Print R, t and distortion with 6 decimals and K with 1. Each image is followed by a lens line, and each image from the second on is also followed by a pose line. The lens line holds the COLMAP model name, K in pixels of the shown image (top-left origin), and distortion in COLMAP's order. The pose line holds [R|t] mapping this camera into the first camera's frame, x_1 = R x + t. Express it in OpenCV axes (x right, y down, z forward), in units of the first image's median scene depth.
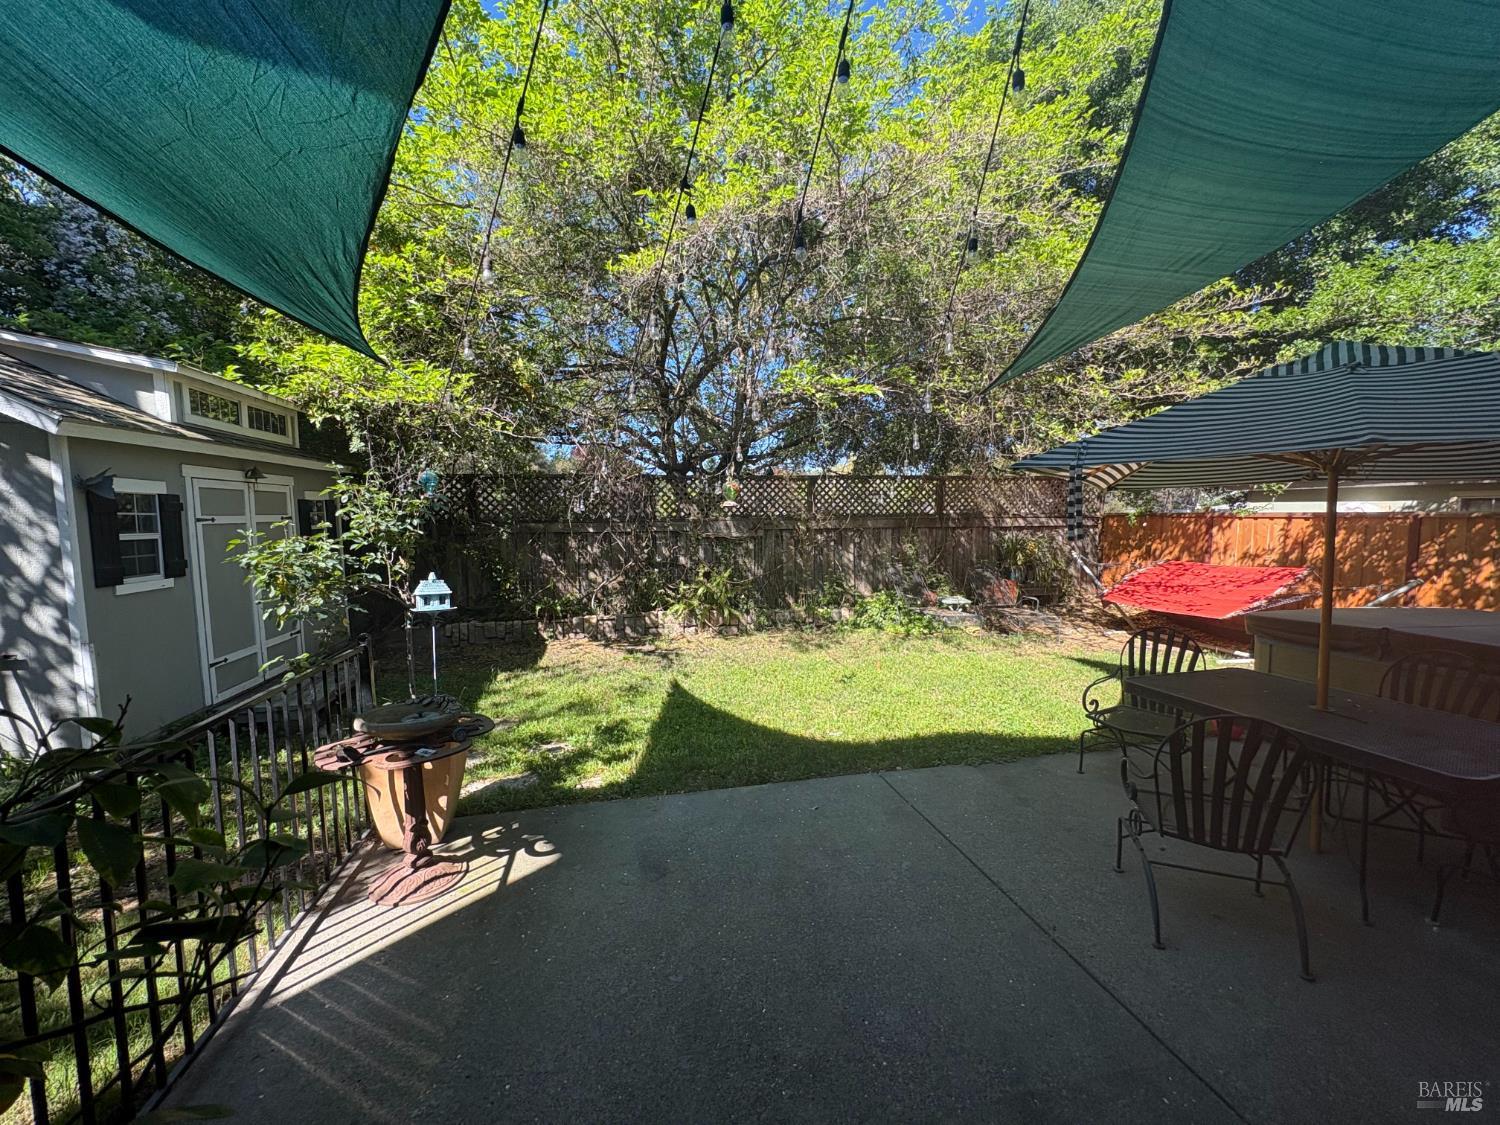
lens RADIAL K [[596.7, 0, 747.0], [0, 596.7, 559.3], [0, 0, 1]] dist [0.000528, 0.000336]
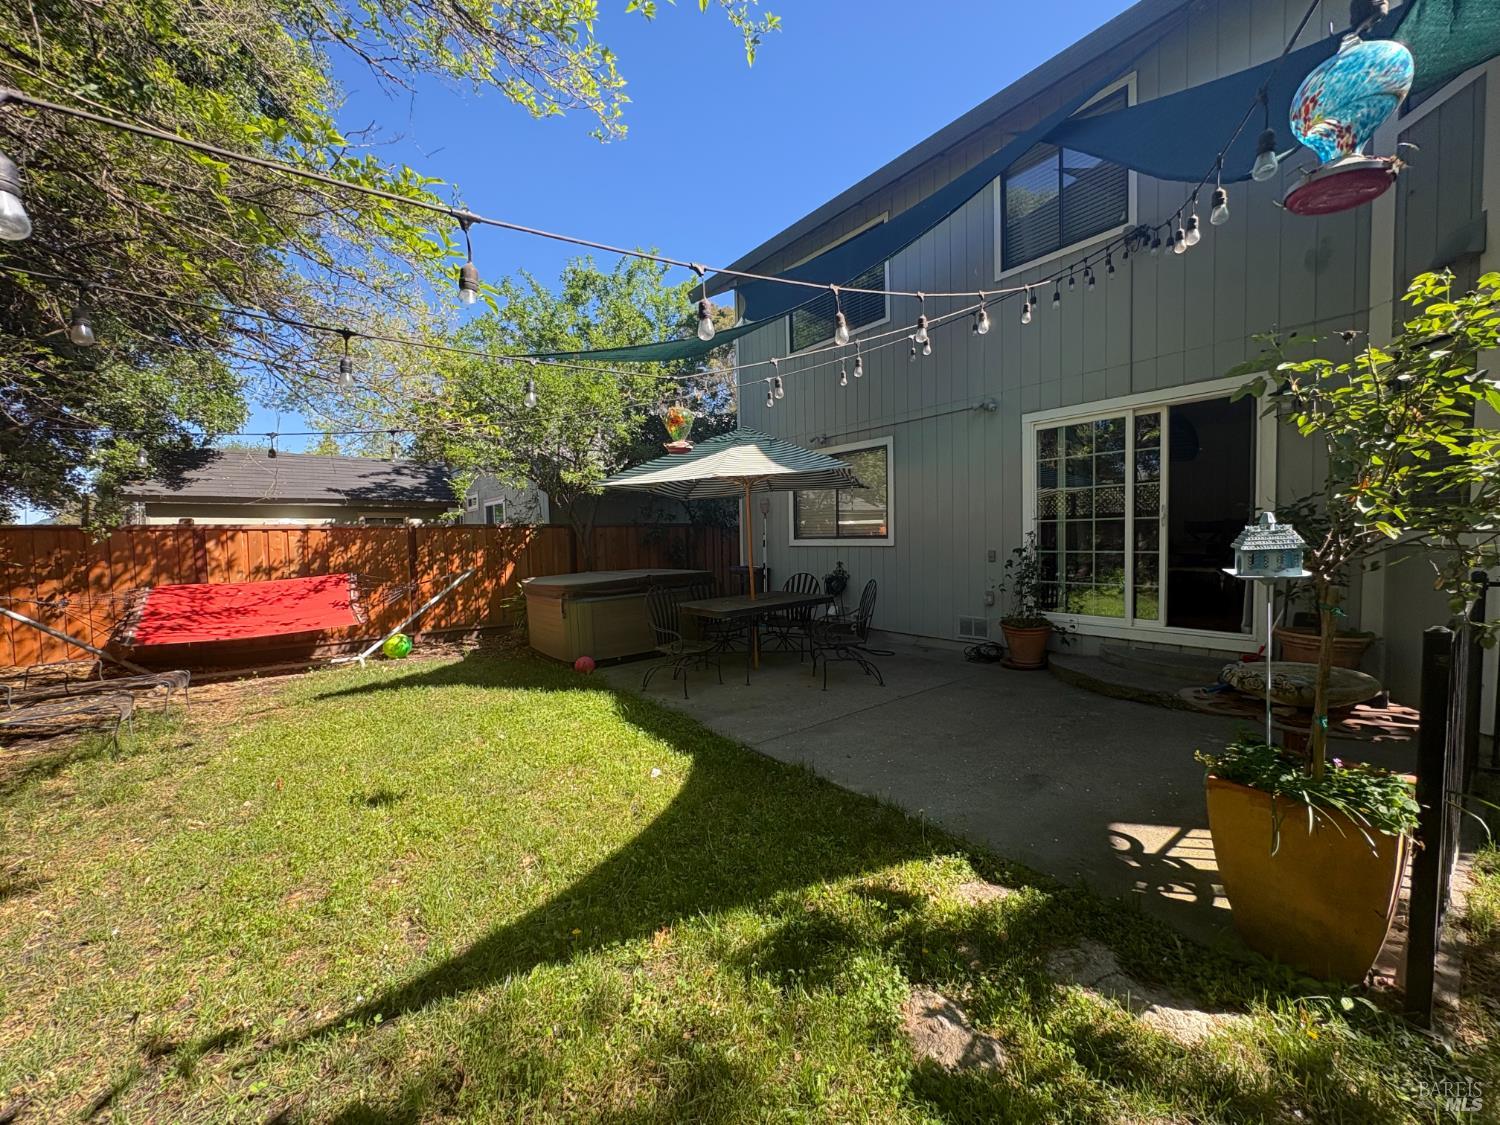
lens RADIAL K [[596.7, 0, 747.9], [0, 596.7, 563.9], [0, 0, 1]] dist [0.000528, 0.000336]
pose [[-0.423618, -0.021533, 0.905585, -0.459242], [0.093293, 0.993364, 0.067261, -0.009902], [-0.901024, 0.112977, -0.418799, 0.935353]]
